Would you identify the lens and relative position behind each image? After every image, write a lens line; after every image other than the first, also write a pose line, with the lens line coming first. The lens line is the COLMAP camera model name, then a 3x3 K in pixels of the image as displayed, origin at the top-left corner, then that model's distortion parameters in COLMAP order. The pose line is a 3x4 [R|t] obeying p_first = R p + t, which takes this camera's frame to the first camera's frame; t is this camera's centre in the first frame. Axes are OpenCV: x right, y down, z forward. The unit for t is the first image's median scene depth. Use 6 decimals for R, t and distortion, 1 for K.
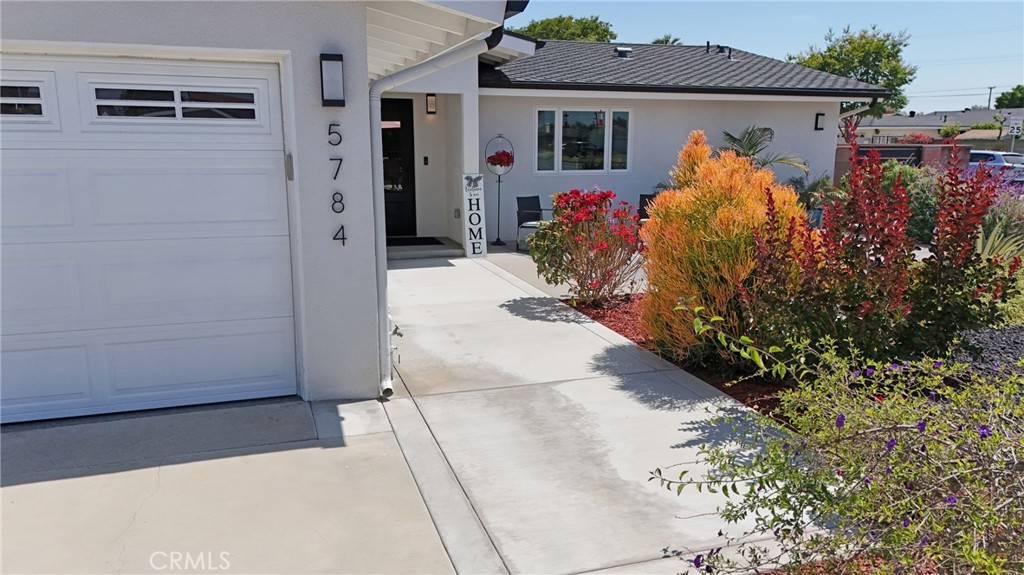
lens RADIAL K [[759.8, 0, 515.6], [0, 759.8, 284.0], [0, 0, 1]] dist [0.082751, -0.084275]
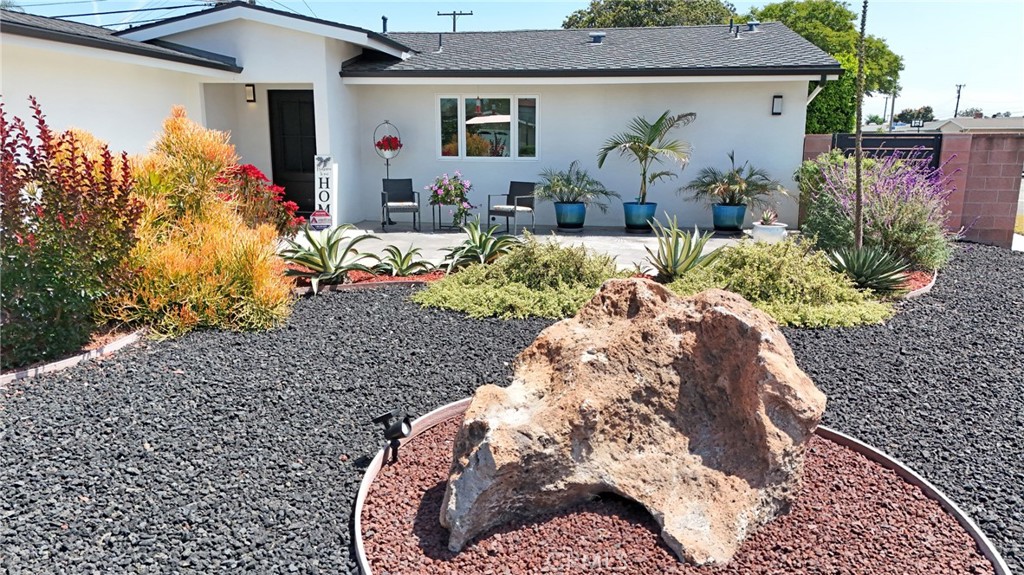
lens RADIAL K [[759.8, 0, 518.8], [0, 759.8, 287.9], [0, 0, 1]] dist [0.082751, -0.084275]
pose [[0.892859, 0.084427, -0.442352, 0.696129], [-0.083369, 0.996279, 0.021875, -0.000788], [0.442553, 0.017347, 0.896575, 0.131538]]
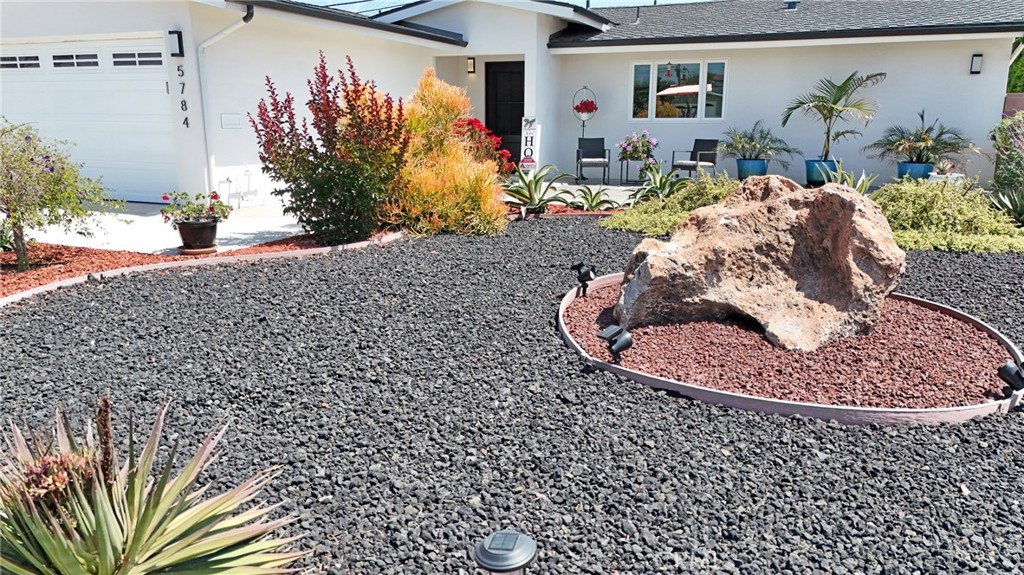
lens RADIAL K [[759.8, 0, 513.4], [0, 759.8, 289.4], [0, 0, 1]] dist [0.082751, -0.084275]
pose [[0.750968, 0.140939, -0.645123, 0.781976], [-0.122866, 0.989720, 0.073198, 0.051388], [0.648808, 0.024294, 0.760565, 0.013622]]
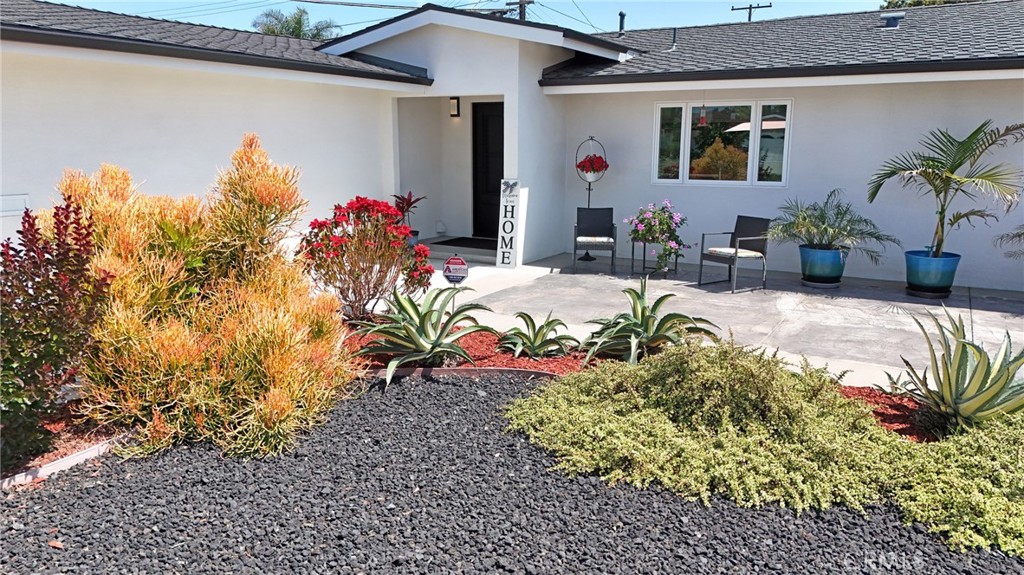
lens RADIAL K [[759.8, 0, 511.1], [0, 759.8, 287.3], [0, 0, 1]] dist [0.082751, -0.084275]
pose [[0.659939, 0.139577, -0.738240, 0.650628], [-0.140513, 0.988184, 0.061224, -0.069246], [0.738063, 0.063329, 0.671754, 0.372300]]
